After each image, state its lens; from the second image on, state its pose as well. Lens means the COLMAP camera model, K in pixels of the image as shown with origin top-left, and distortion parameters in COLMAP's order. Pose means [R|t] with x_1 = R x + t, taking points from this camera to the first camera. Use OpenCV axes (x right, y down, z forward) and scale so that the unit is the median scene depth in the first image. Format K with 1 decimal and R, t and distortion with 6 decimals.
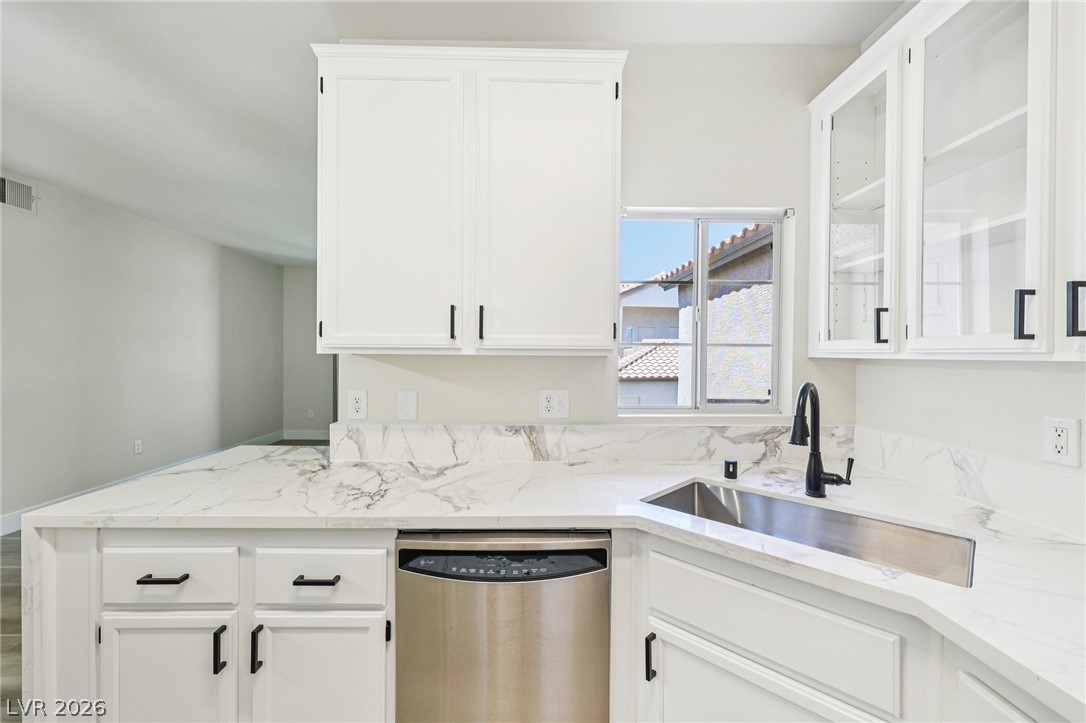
lens RADIAL K [[438.5, 0, 539.7], [0, 438.5, 364.0], [0, 0, 1]] dist [-0.000720, 0.000590]
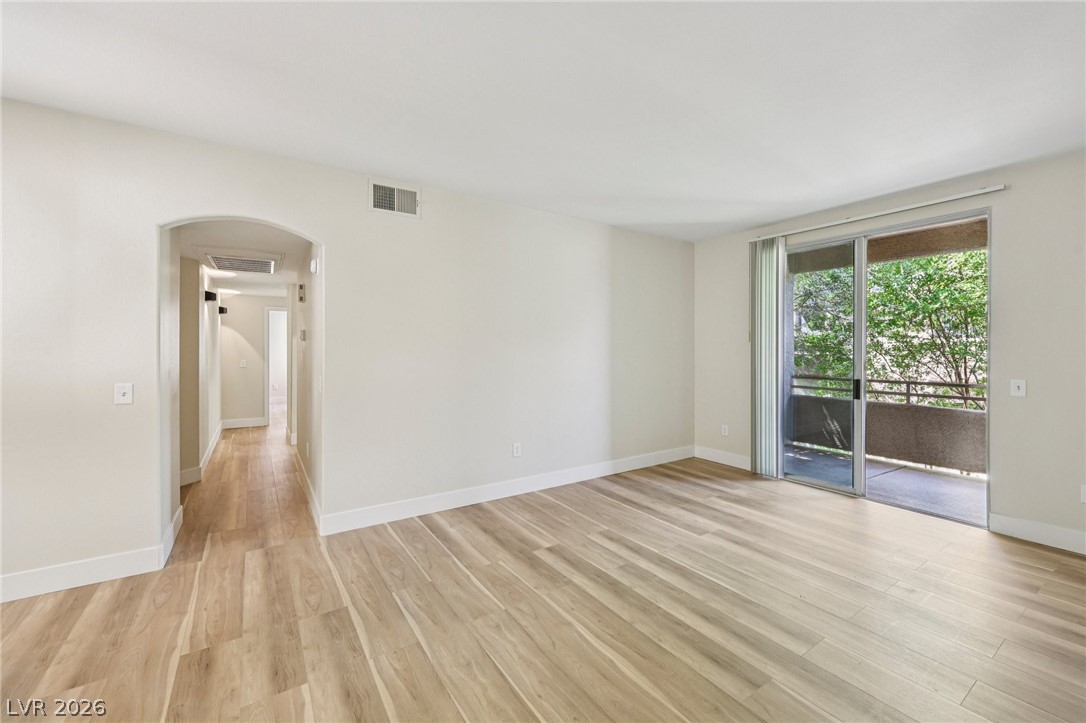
lens RADIAL K [[438.5, 0, 543.3], [0, 438.5, 347.1], [0, 0, 1]] dist [-0.000720, 0.000590]
pose [[0.529522, -0.010592, -0.848230, -0.219123], [-0.010854, 0.999756, -0.019260, -0.030816], [0.848226, 0.019406, 0.529278, 1.339438]]
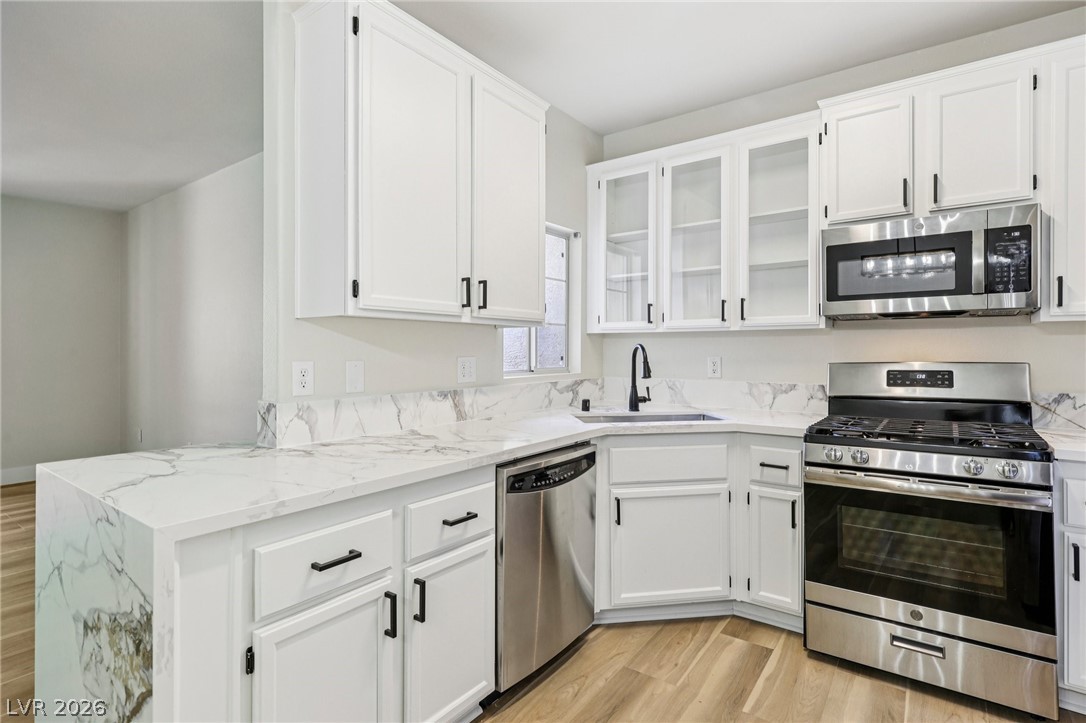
lens RADIAL K [[543.0, 0, 548.6], [0, 543.0, 348.5], [0, 0, 1]] dist [-0.003952, 0.002602]
pose [[0.603240, -0.004173, 0.797549, -0.967751], [0.017611, 0.999812, -0.008088, 0.051505], [-0.797365, 0.018925, 0.603200, -0.012594]]
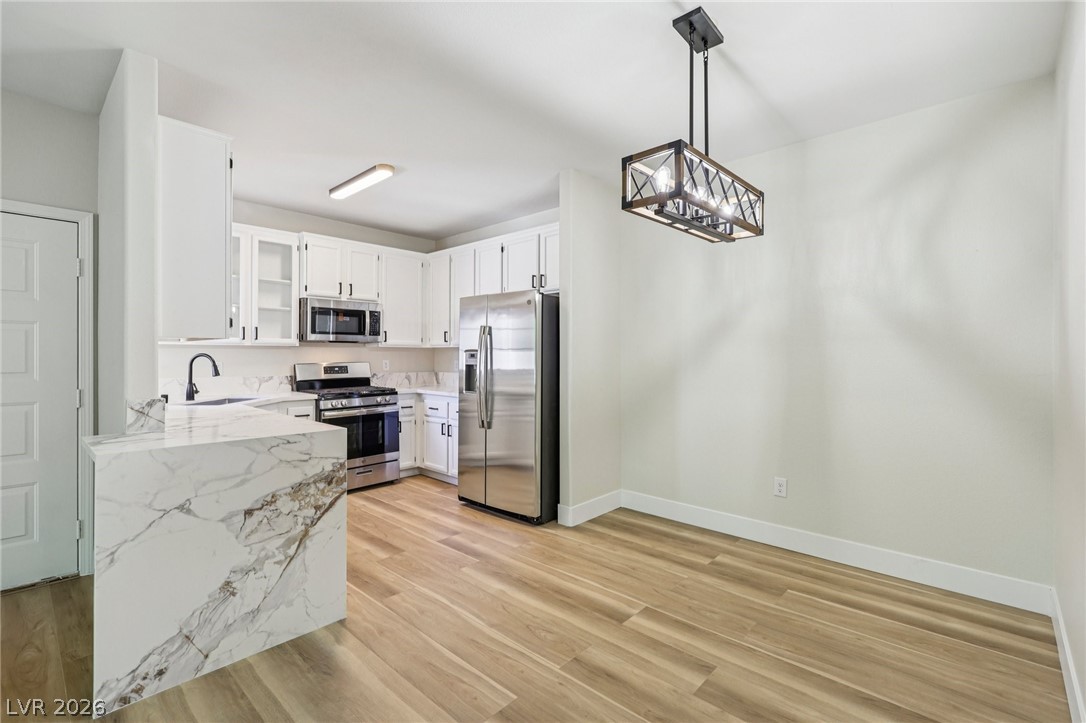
lens RADIAL K [[488.5, 0, 543.4], [0, 488.5, 356.1], [0, 0, 1]] dist [-0.000688, 0.001415]
pose [[-0.718553, -0.012229, 0.695364, -2.058378], [0.002330, 0.999797, 0.019990, 0.003005], [-0.695468, 0.015984, -0.718379, 1.218672]]
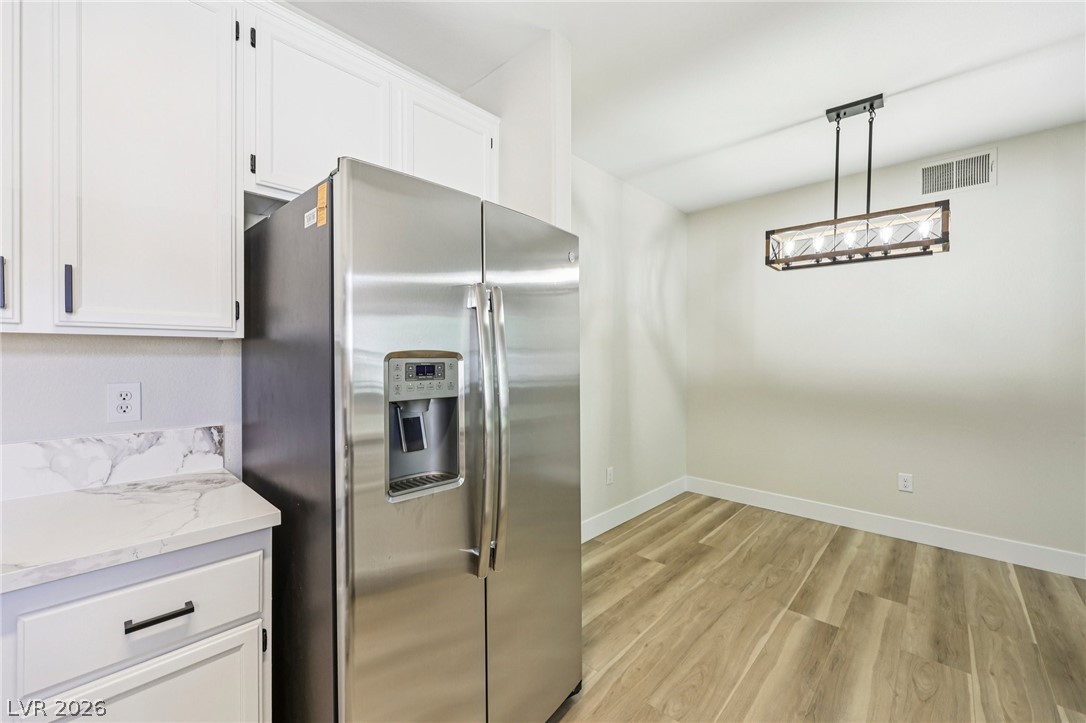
lens RADIAL K [[438.5, 0, 548.9], [0, 438.5, 345.1], [0, 0, 1]] dist [-0.000720, 0.000590]
pose [[-0.693754, -0.025738, -0.719752, 0.074071], [-0.019482, 0.999666, -0.016970, 0.015098], [0.719948, 0.002249, -0.694024, 0.415622]]
